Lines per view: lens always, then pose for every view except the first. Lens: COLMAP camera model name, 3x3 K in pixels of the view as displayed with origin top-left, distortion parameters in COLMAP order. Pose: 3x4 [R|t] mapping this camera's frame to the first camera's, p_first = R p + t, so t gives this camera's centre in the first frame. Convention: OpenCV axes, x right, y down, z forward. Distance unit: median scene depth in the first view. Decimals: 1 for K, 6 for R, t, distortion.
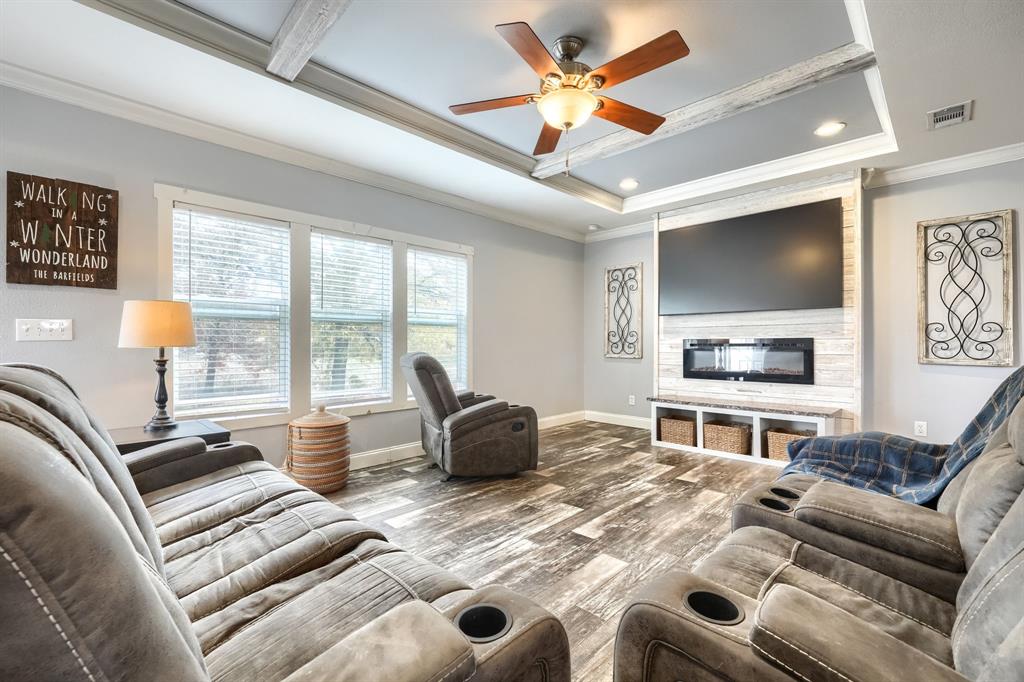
lens RADIAL K [[439.4, 0, 512.0], [0, 439.4, 341.0], [0, 0, 1]] dist [-0.000489, 0.000335]
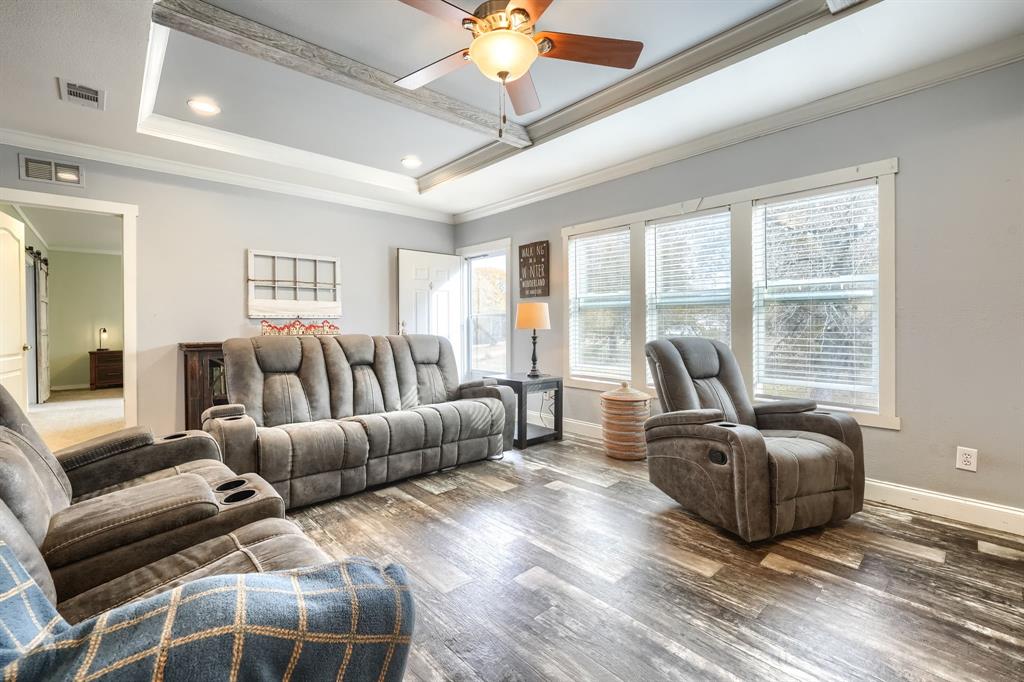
lens RADIAL K [[458.0, 0, 515.4], [0, 458.0, 325.0], [0, 0, 1]] dist [-0.000015, 0.000054]
pose [[-0.068229, 0.000544, -0.997670, 0.960724], [0.004322, 0.999991, 0.000249, -0.002462], [0.997660, -0.004295, -0.068231, 1.008999]]
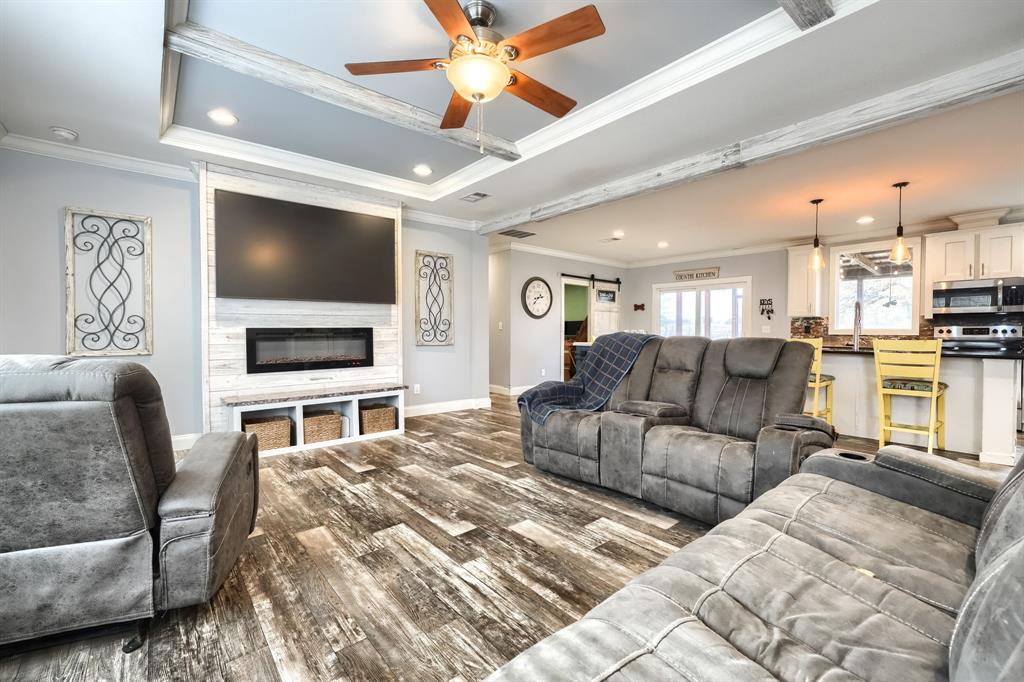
lens RADIAL K [[432.0, 0, 518.3], [0, 432.0, 336.3], [0, 0, 1]] dist [0.000513, 0.000137]
pose [[0.090524, -0.011051, 0.995833, -0.529866], [0.001072, 0.999939, 0.010999, 0.005102], [-0.995894, 0.000072, 0.090530, 0.560897]]
